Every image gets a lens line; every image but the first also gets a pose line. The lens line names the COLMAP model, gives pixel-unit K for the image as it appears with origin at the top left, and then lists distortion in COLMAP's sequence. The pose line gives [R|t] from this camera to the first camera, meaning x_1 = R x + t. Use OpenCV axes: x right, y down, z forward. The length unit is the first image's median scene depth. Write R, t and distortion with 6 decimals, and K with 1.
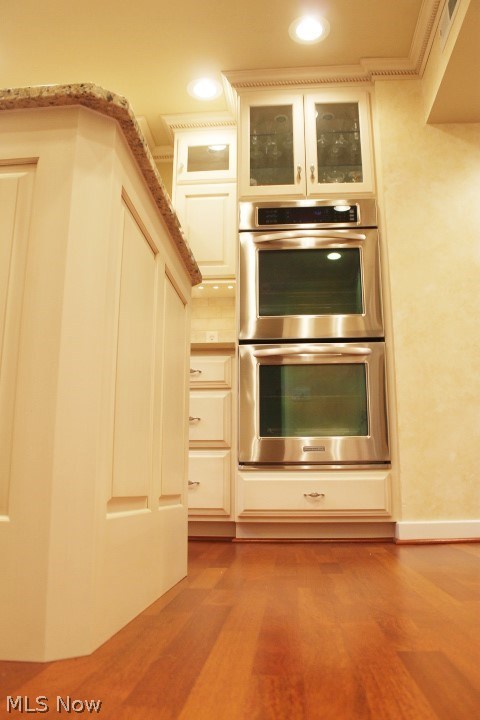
lens RADIAL K [[596.2, 0, 240.0], [0, 596.2, 360.0], [0, 0, 1]] dist [-0.169529, 0.144491]
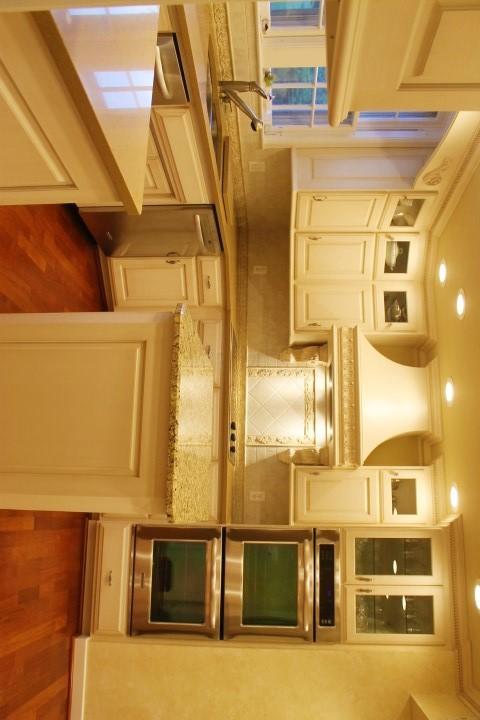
lens RADIAL K [[596.2, 0, 240.0], [0, 596.2, 360.0], [0, 0, 1]] dist [-0.169529, 0.144491]
pose [[-0.012810, 0.984168, -0.176774, -0.132949], [-0.963014, 0.035443, 0.267110, -0.413506], [0.269147, 0.173658, 0.947314, -0.293718]]
